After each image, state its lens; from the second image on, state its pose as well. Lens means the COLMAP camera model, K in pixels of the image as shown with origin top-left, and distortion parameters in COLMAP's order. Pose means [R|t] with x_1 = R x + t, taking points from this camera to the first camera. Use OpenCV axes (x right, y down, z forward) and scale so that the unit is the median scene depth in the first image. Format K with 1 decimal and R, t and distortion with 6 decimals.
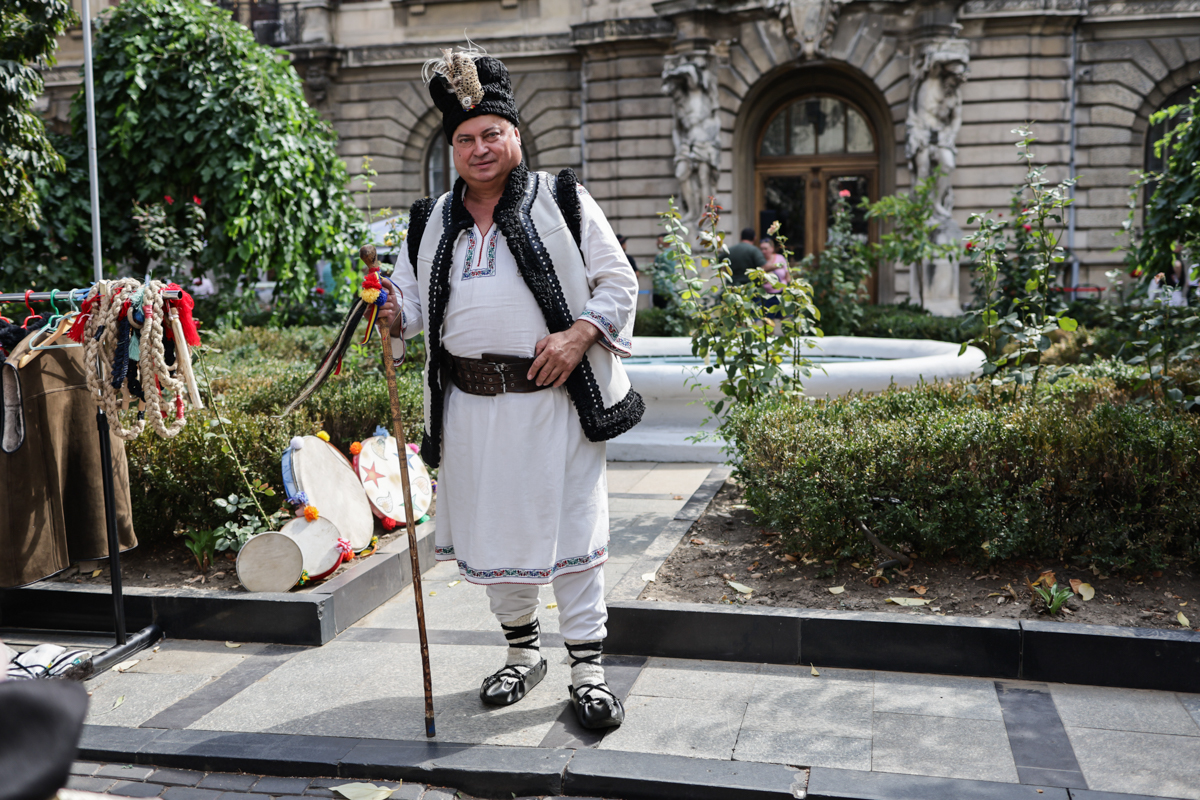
lens RADIAL K [[1156.8, 0, 600.0], [0, 1156.8, 400.0], [0, 0, 1]] dist [-0.030500, -0.005376]
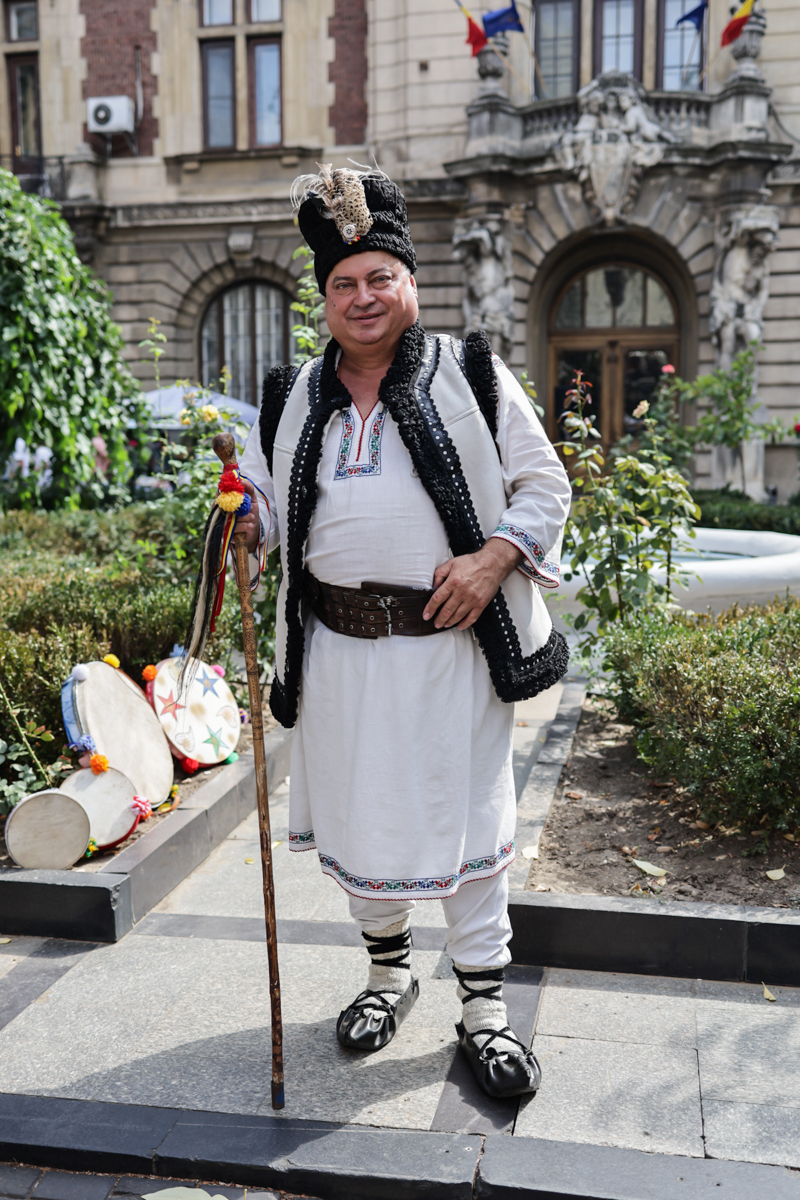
lens RADIAL K [[1191.1, 0, 400.0], [0, 1191.1, 600.0], [0, 0, 1]] dist [-0.022437, 0.004288]
pose [[0.999696, 0.007950, 0.023338, -0.054302], [-0.008354, 0.999816, 0.017278, -0.026297], [-0.023196, -0.017468, 0.999578, 0.152963]]
